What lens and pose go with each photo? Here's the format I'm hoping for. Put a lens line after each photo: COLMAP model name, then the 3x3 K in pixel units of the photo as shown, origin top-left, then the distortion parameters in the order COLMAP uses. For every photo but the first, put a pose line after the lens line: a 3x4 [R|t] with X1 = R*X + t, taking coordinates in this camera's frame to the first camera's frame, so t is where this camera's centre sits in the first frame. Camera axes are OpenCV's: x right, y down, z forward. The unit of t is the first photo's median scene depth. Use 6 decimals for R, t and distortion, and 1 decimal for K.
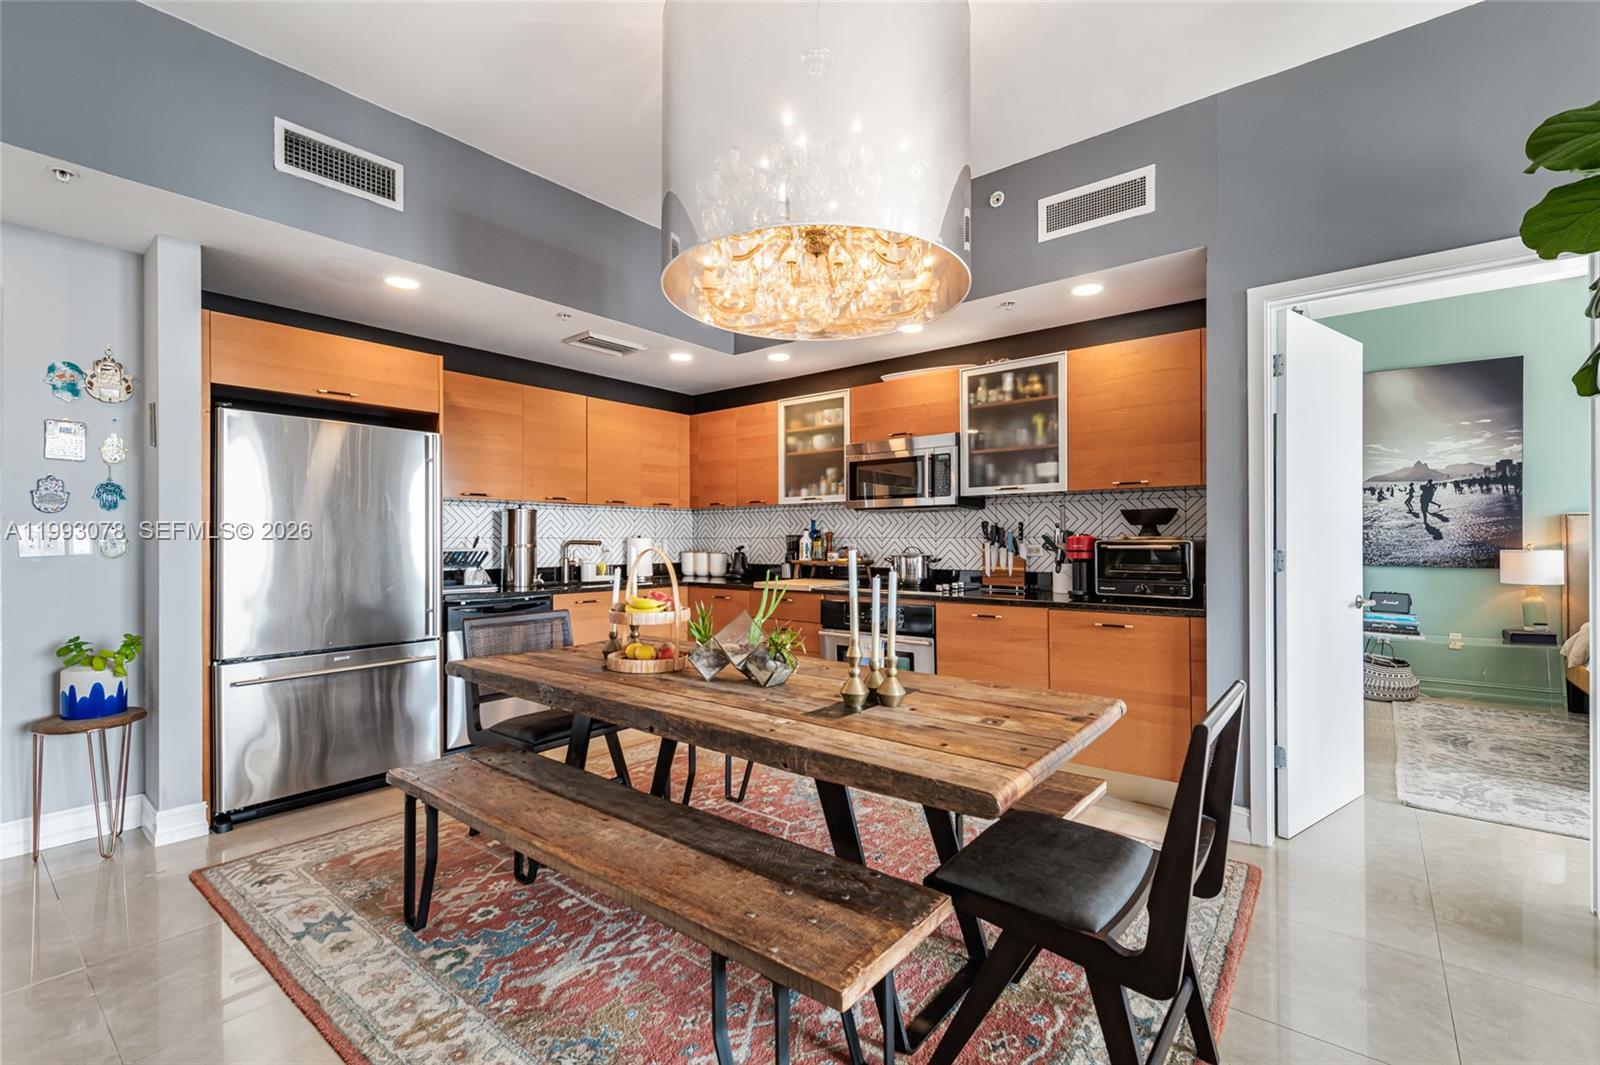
lens RADIAL K [[702.9, 0, 809.4], [0, 702.9, 537.8], [0, 0, 1]] dist [0.009853, -0.001168]
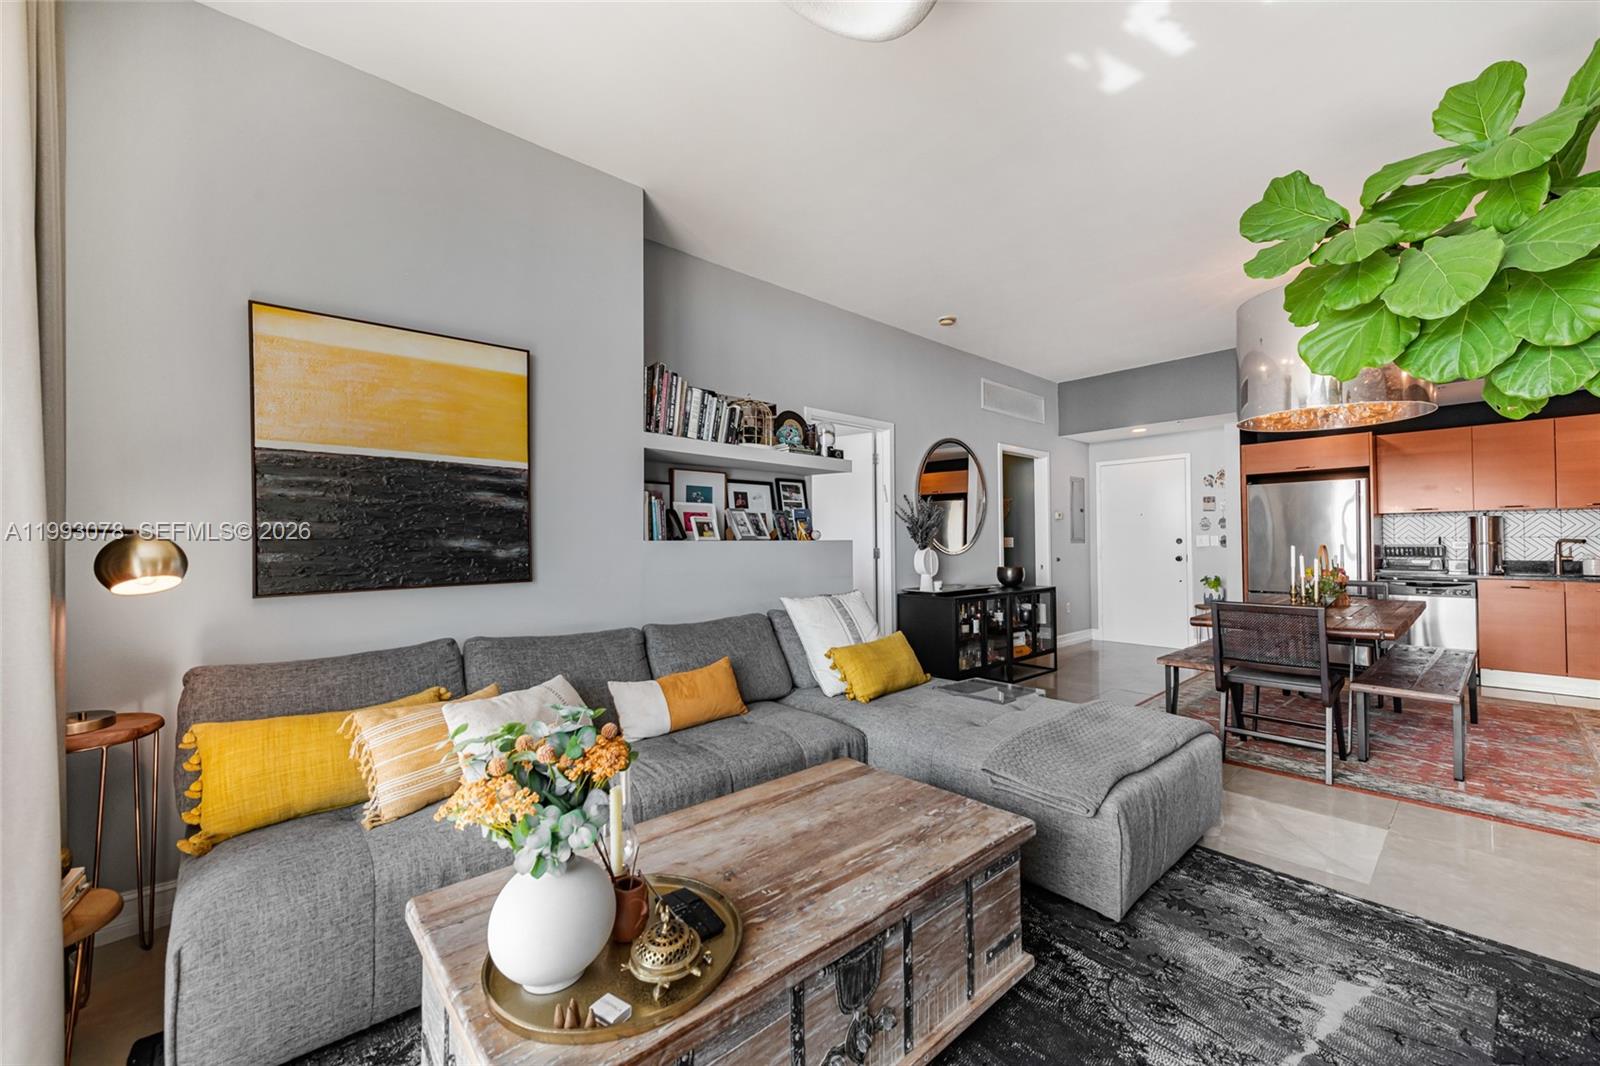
lens RADIAL K [[624.4, 0, 806.5], [0, 624.4, 533.9], [0, 0, 1]] dist [0.014892, -0.004651]
pose [[-0.158010, -0.011036, -0.987376, 1.007303], [0.011620, 0.999848, -0.013035, -0.005678], [0.987369, -0.013533, -0.157857, -0.093448]]
